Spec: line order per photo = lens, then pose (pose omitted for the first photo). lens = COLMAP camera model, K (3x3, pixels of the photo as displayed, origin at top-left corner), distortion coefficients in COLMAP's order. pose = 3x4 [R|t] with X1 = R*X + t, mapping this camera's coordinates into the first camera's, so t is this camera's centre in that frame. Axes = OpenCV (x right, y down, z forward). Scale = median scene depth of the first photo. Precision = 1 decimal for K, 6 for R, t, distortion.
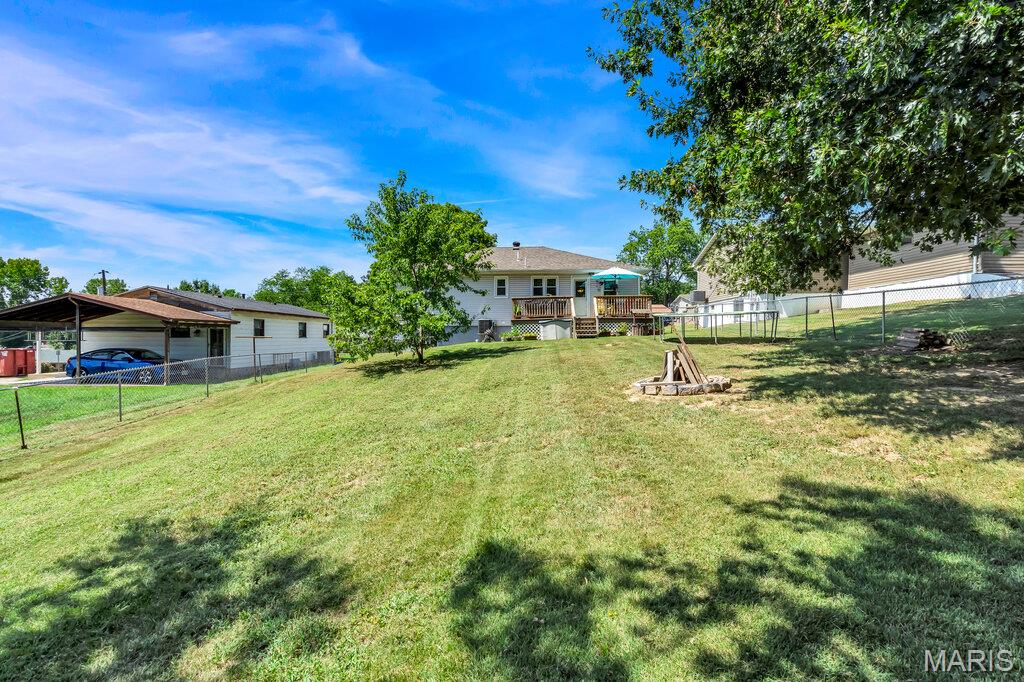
lens RADIAL K [[469.8, 0, 506.9], [0, 469.8, 338.4], [0, 0, 1]] dist [-0.010389, 0.001966]
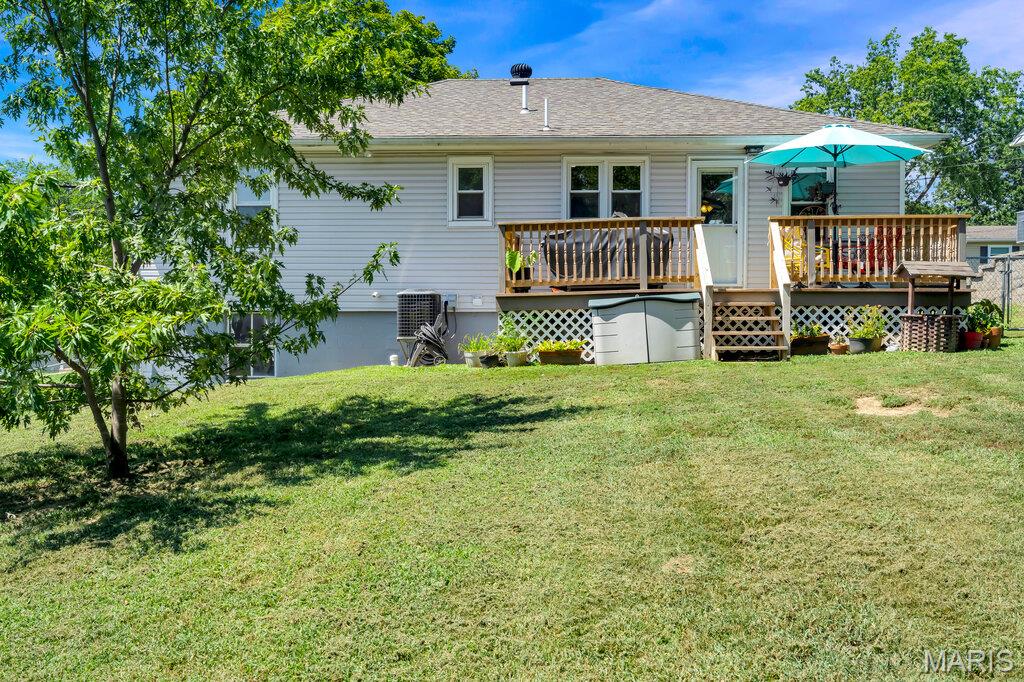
lens RADIAL K [[990.6, 0, 513.2], [0, 990.6, 340.7], [0, 0, 1]] dist [-0.009105, 0.000000]
pose [[0.999998, 0.001751, -0.000031, 0.019562], [-0.001750, 0.999833, 0.018217, -0.021787], [0.000062, -0.018217, 0.999834, 0.358217]]
